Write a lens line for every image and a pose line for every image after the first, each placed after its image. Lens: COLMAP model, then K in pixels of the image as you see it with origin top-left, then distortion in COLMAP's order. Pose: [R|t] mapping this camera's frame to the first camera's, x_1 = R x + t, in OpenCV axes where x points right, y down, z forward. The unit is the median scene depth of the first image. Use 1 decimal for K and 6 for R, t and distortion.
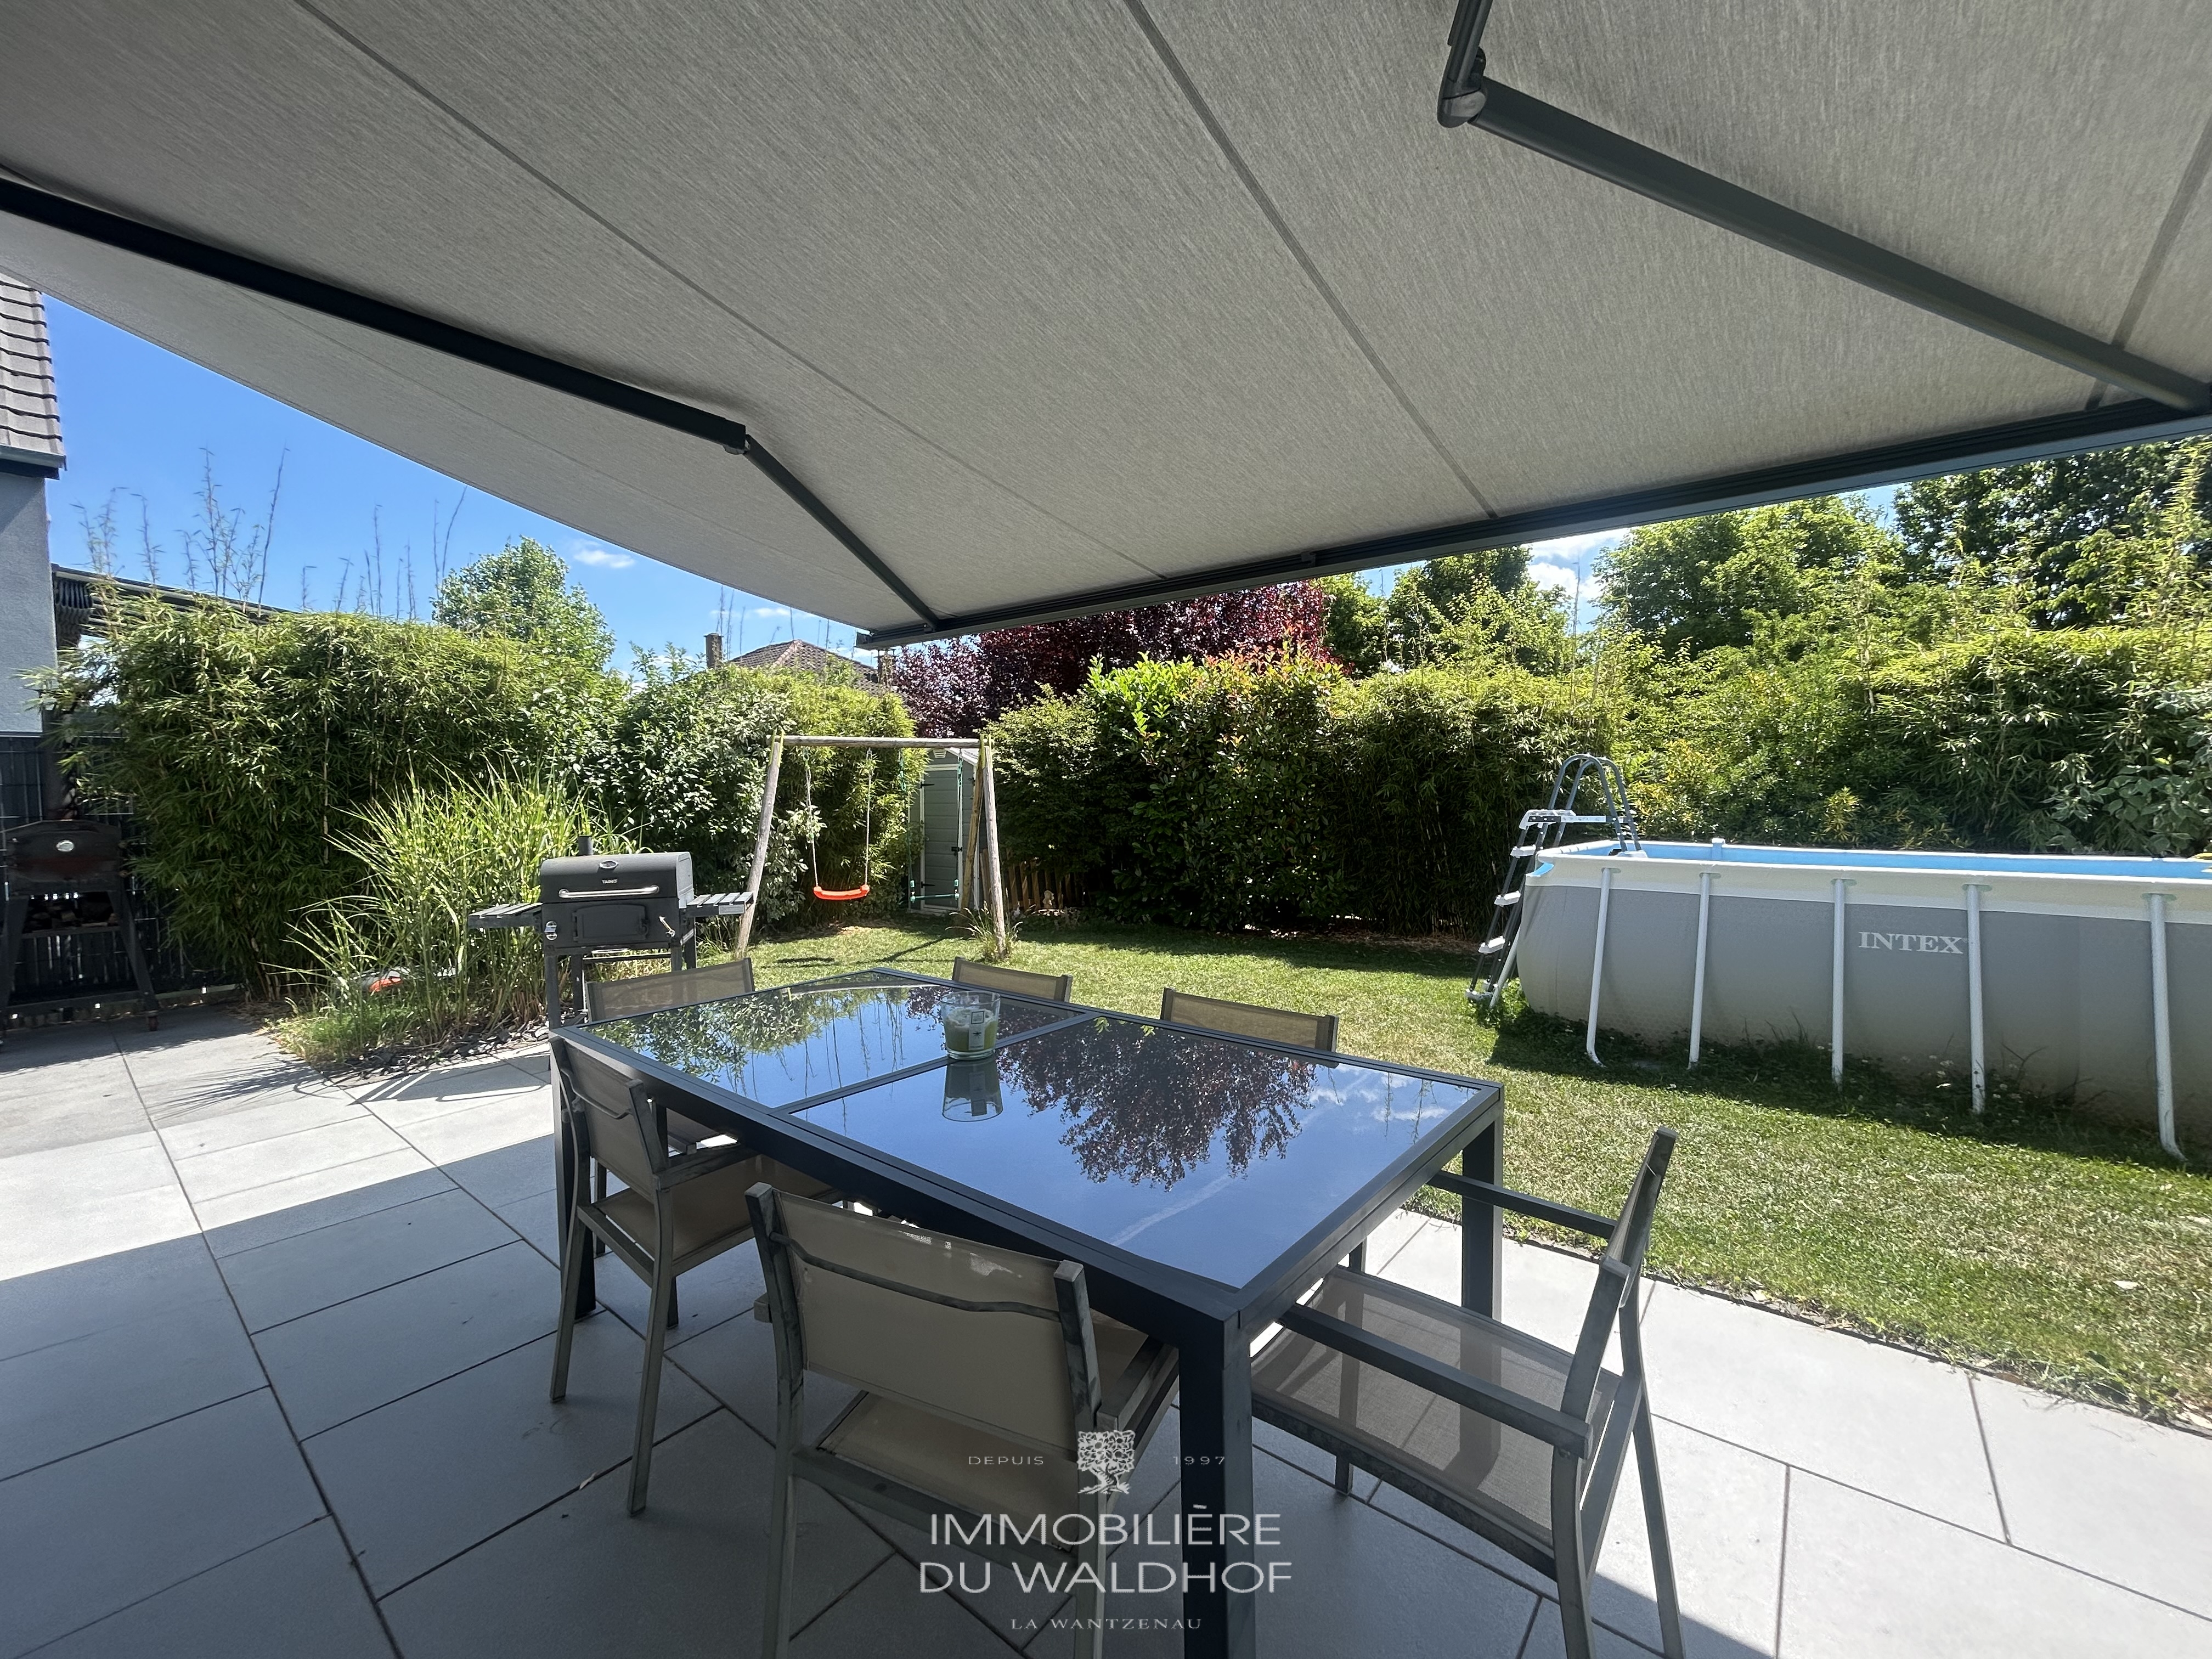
lens RADIAL K [[892.4, 0, 1105.6], [0, 892.4, 824.2], [0, 0, 1]] dist [0.007549, -0.005321]
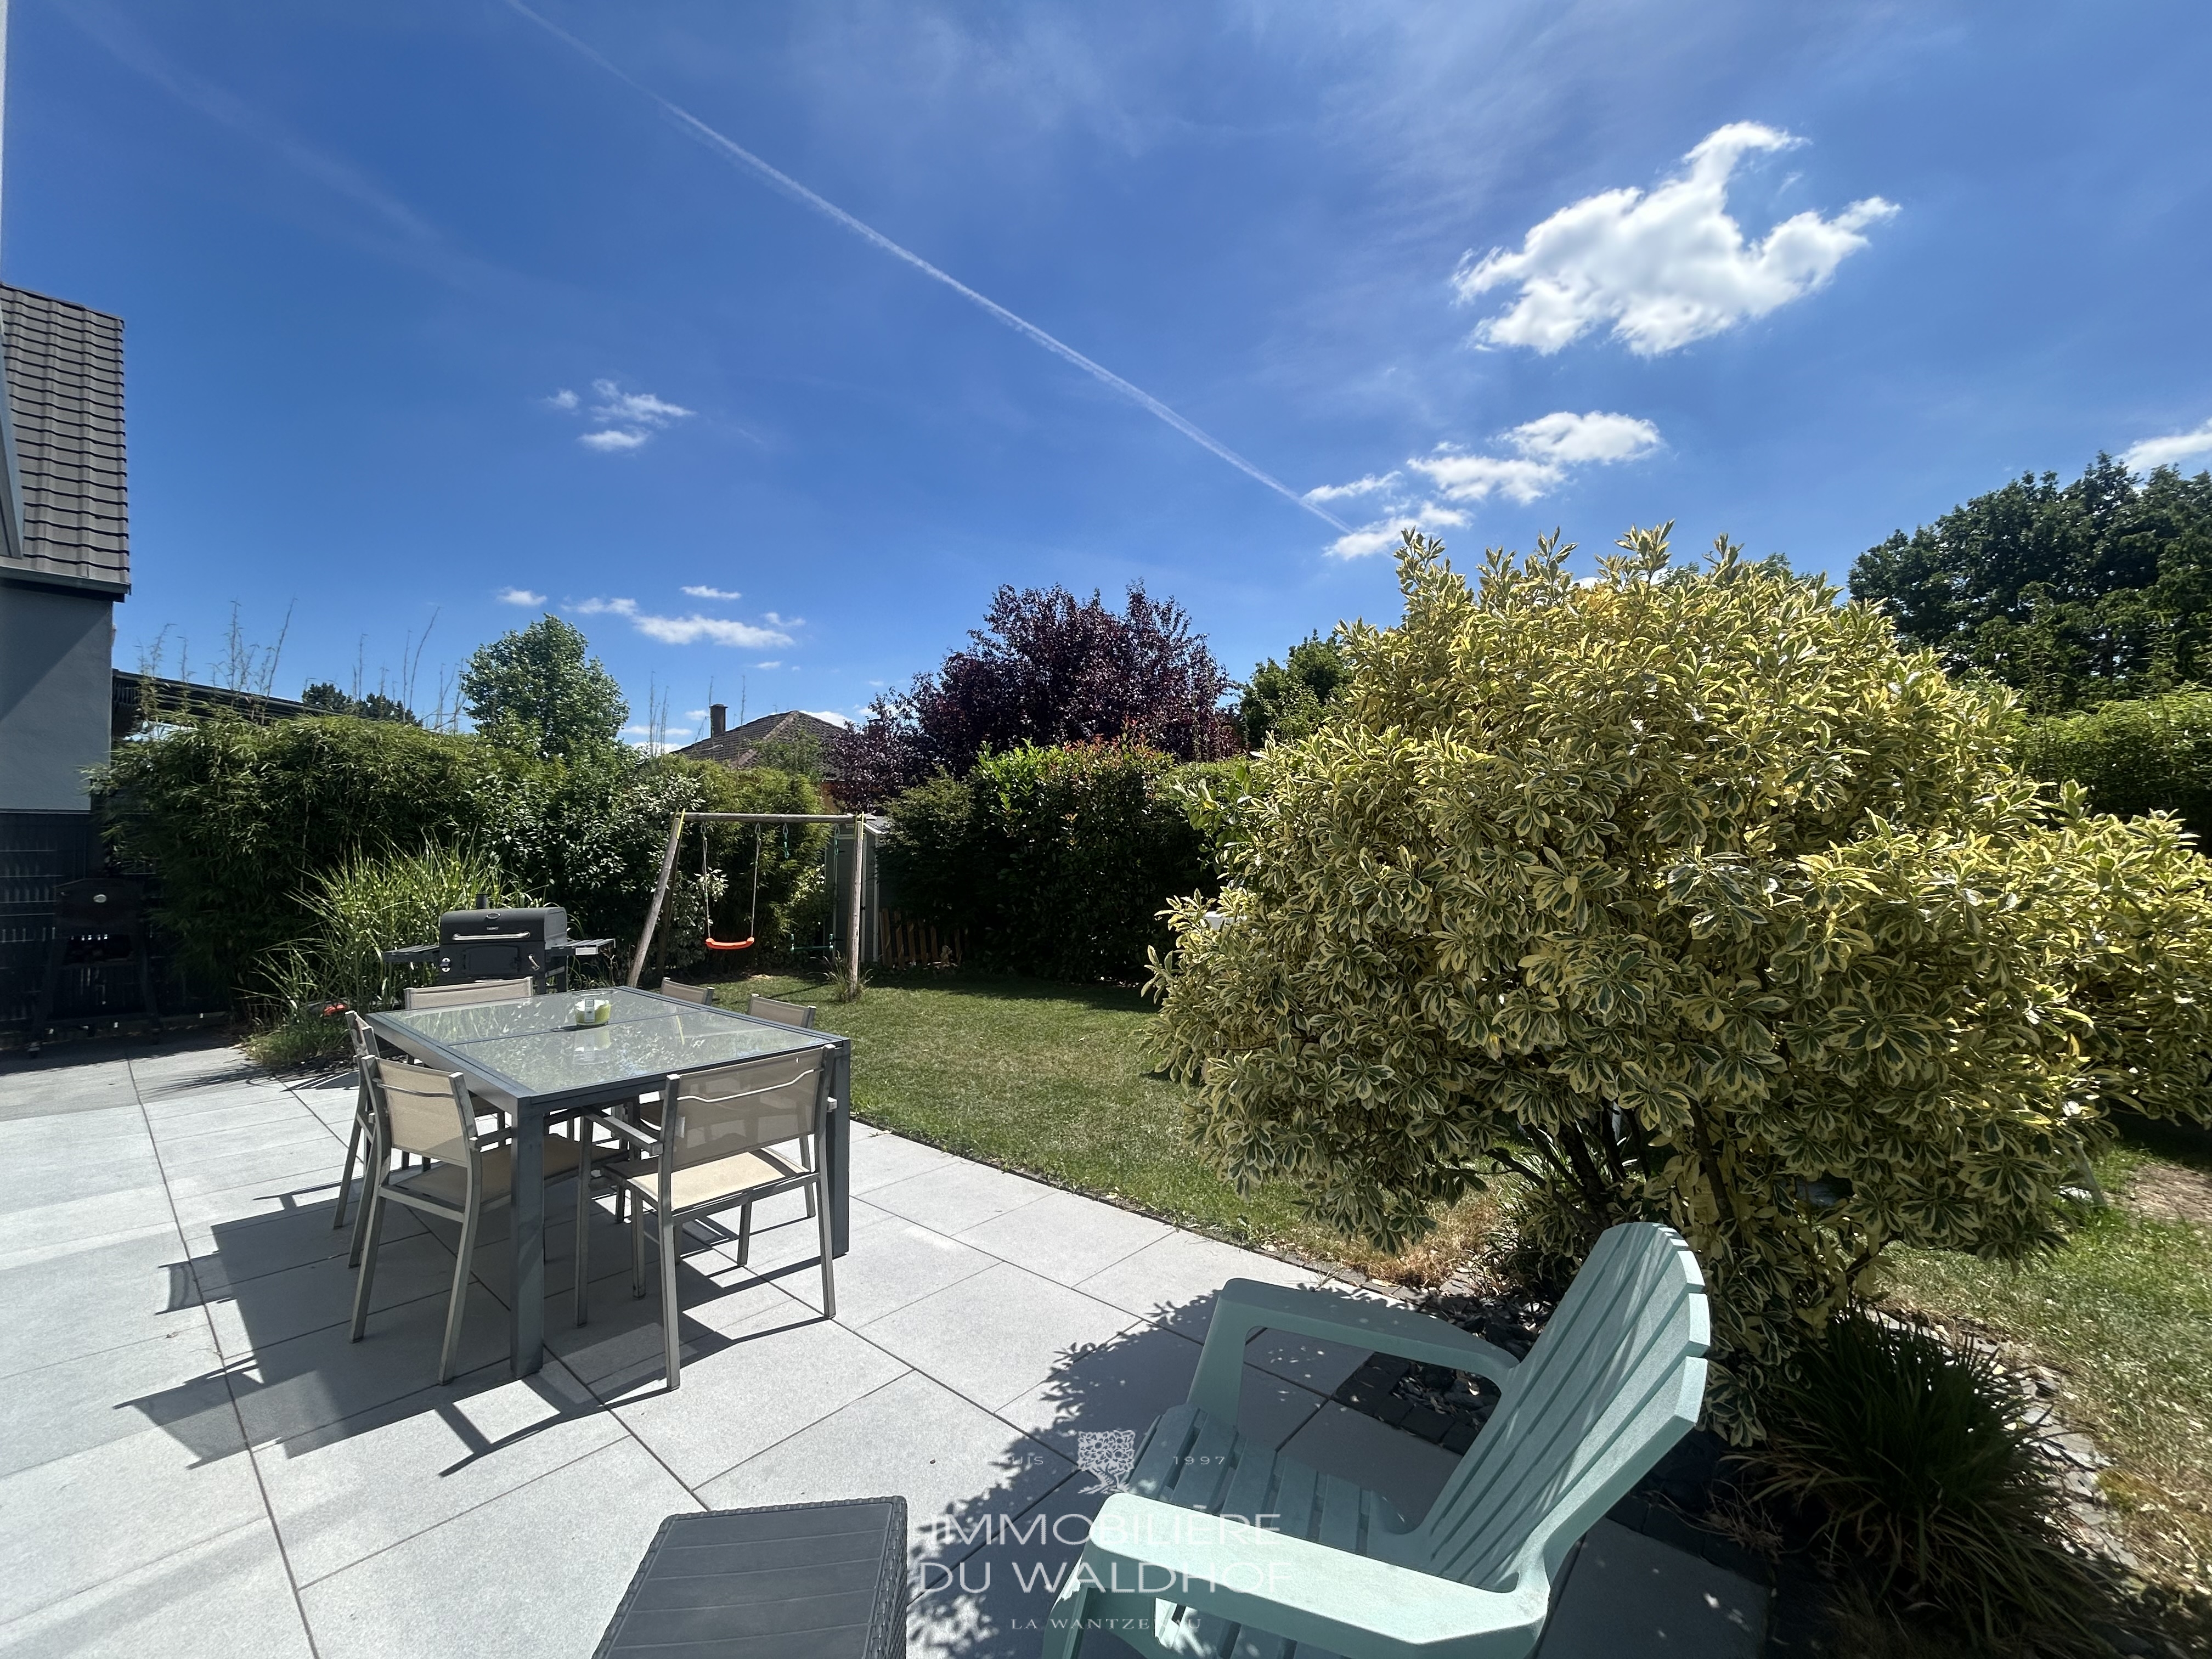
lens RADIAL K [[897.1, 0, 1107.2], [0, 897.1, 816.7], [0, 0, 1]] dist [0.000274, -0.000200]
pose [[0.999631, 0.006928, -0.026262, 0.266465], [-0.008896, 0.997099, -0.075593, -0.006529], [0.025662, 0.075799, 0.996793, -0.218456]]
